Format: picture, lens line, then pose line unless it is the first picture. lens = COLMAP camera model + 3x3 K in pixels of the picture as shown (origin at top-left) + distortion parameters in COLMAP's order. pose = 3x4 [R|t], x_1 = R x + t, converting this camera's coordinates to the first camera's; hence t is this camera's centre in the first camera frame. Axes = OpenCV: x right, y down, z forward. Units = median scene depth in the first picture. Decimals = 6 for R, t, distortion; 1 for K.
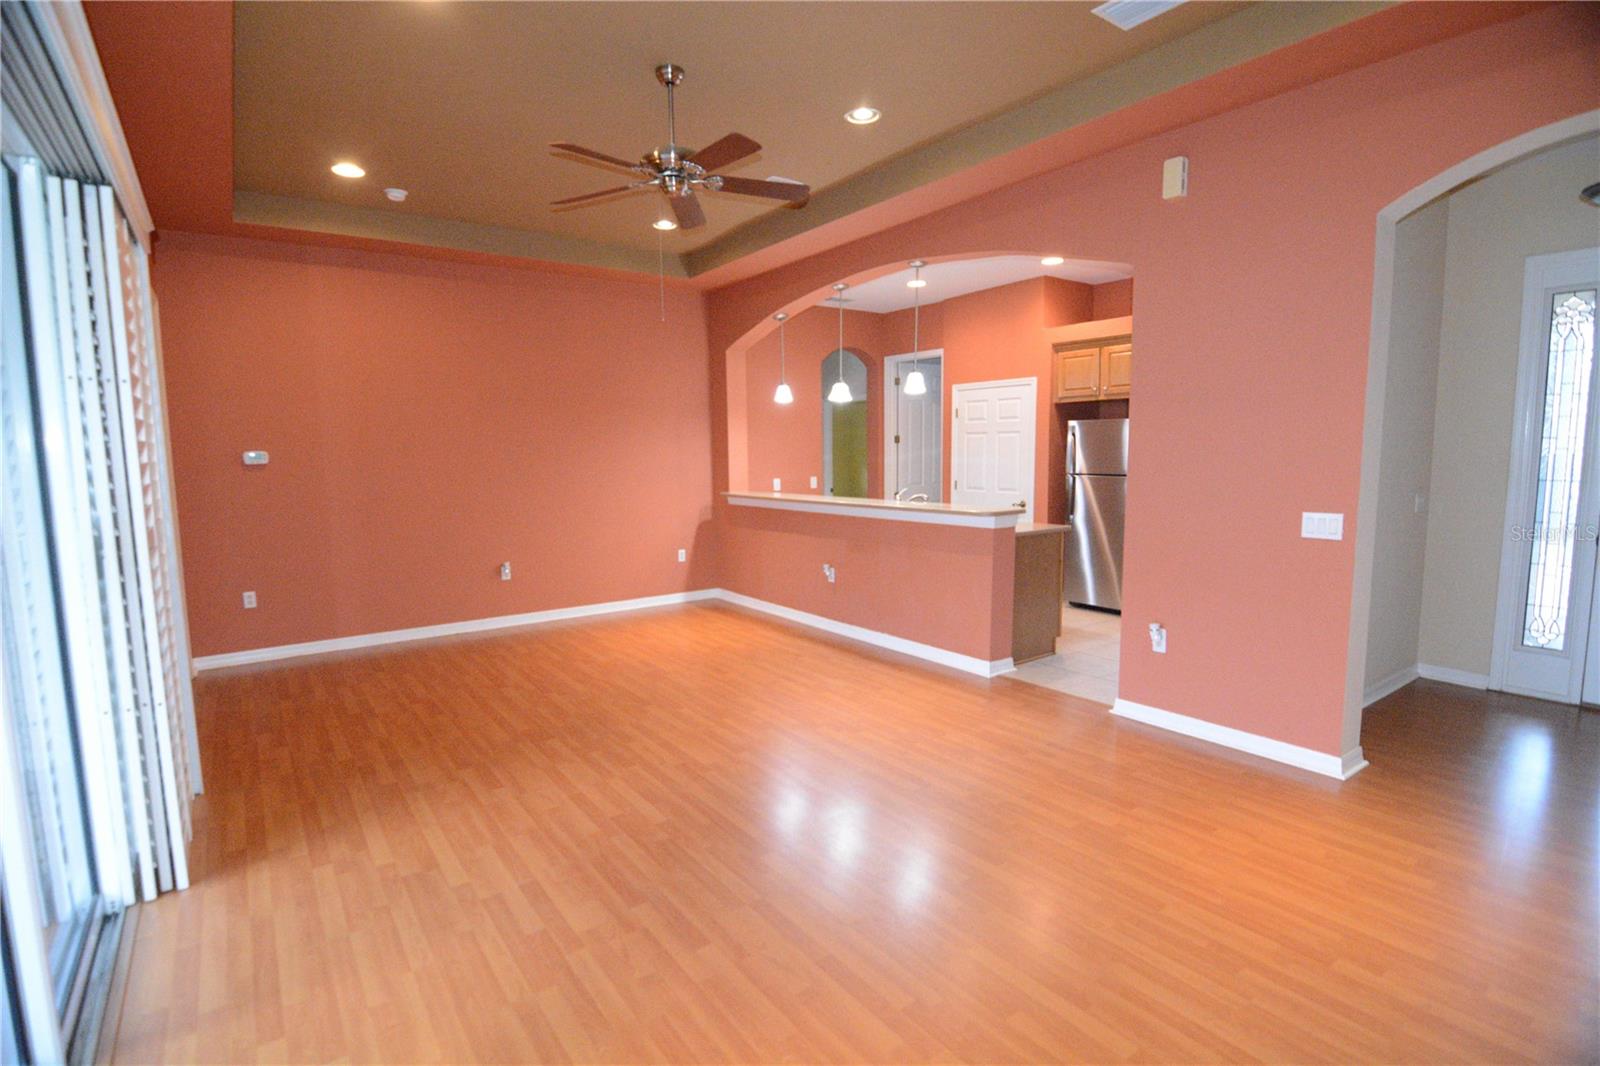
lens RADIAL K [[770.5, 0, 801.4], [0, 770.5, 531.7], [0, 0, 1]] dist [-0.005249, -0.000249]
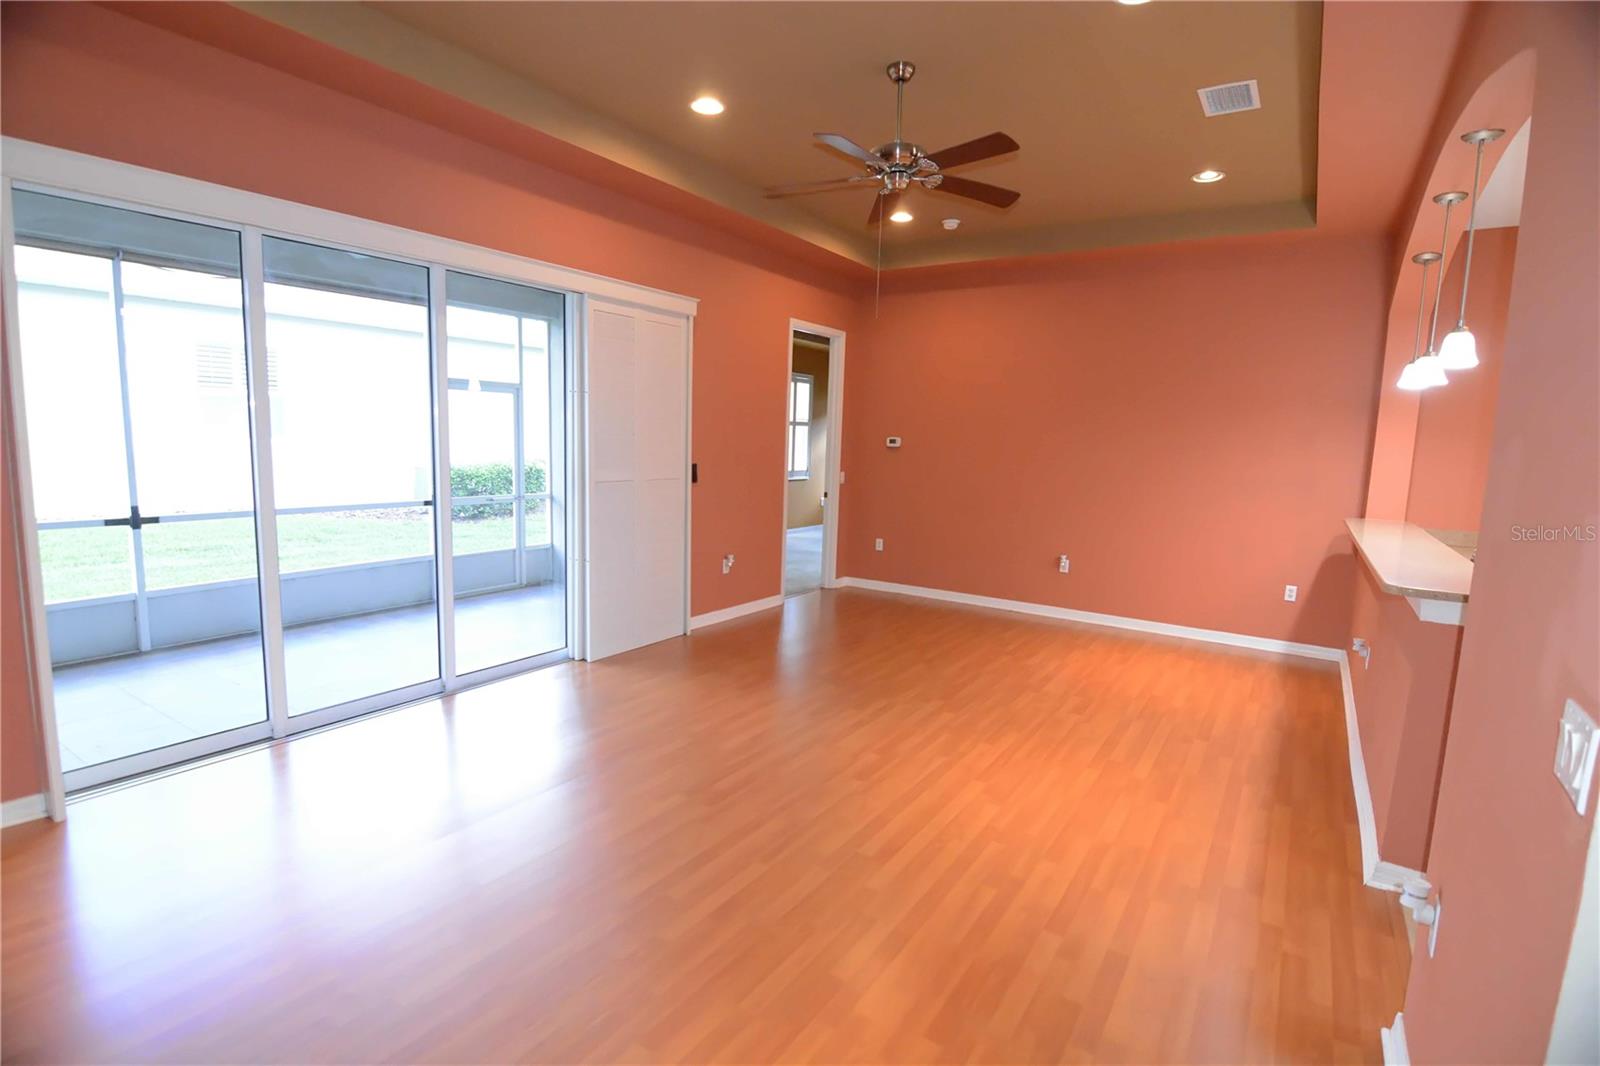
lens RADIAL K [[770.5, 0, 801.8], [0, 770.5, 534.8], [0, 0, 1]] dist [-0.005249, -0.000249]
pose [[0.344605, 0.144784, -0.927515, 0.520555], [-0.139440, 0.984969, 0.101945, -0.050654], [0.928334, 0.094202, 0.359614, 0.370410]]
